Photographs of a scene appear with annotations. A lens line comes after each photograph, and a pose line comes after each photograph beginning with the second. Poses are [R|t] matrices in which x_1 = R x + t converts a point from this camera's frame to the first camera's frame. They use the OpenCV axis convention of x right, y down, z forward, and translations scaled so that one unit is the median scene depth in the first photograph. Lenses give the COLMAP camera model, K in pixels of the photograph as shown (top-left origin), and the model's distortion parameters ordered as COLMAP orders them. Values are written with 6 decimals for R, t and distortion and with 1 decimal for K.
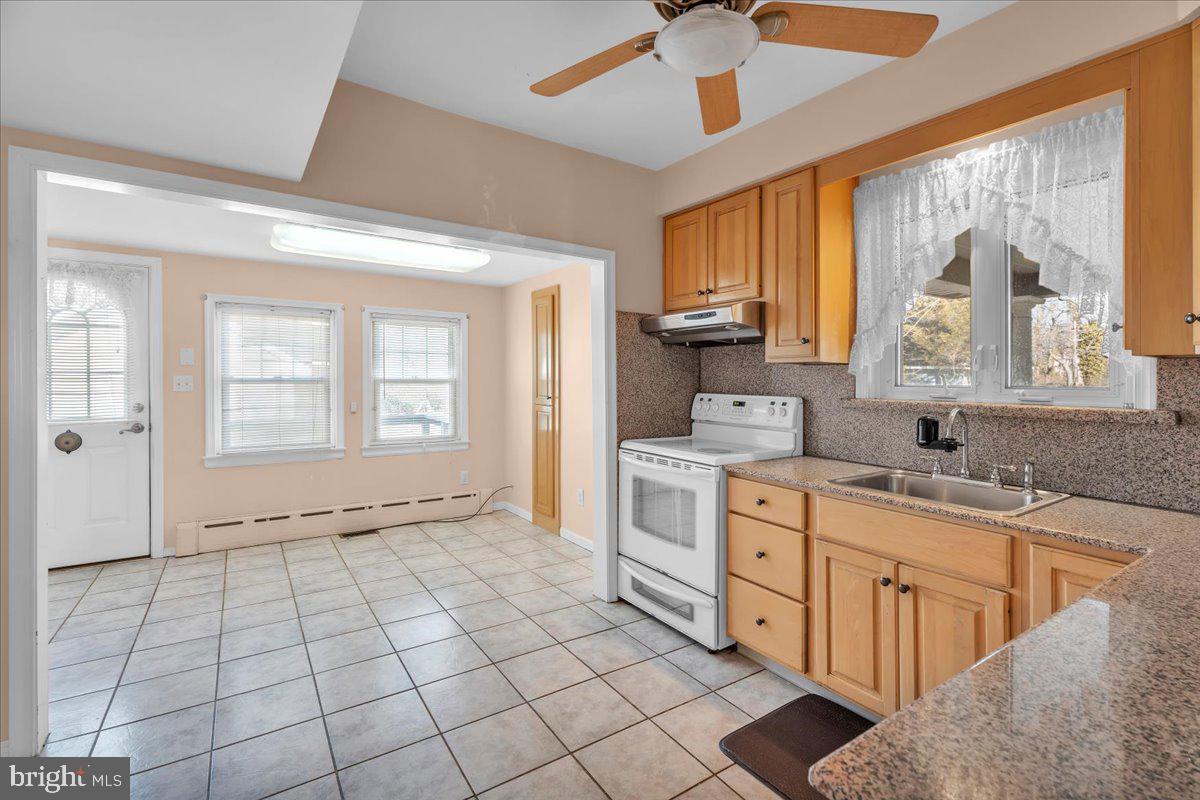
lens RADIAL K [[544.1, 0, 579.6], [0, 544.1, 376.8], [0, 0, 1]] dist [-0.005077, 0.002007]
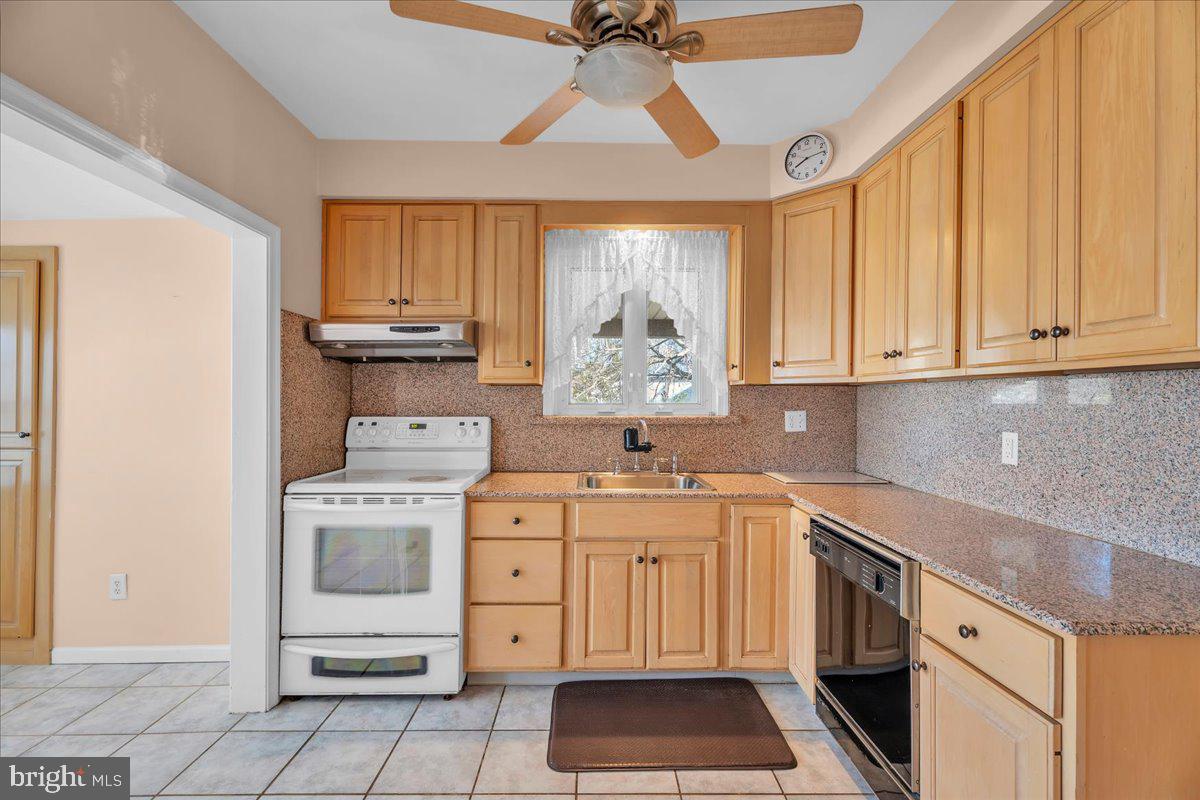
lens RADIAL K [[544.1, 0, 599.2], [0, 544.1, 393.5], [0, 0, 1]] dist [-0.005077, 0.002007]
pose [[0.528779, 0.001486, 0.848758, -0.404009], [0.004214, 0.999982, -0.004376, -0.001592], [-0.848749, 0.005891, 0.528763, 0.299639]]
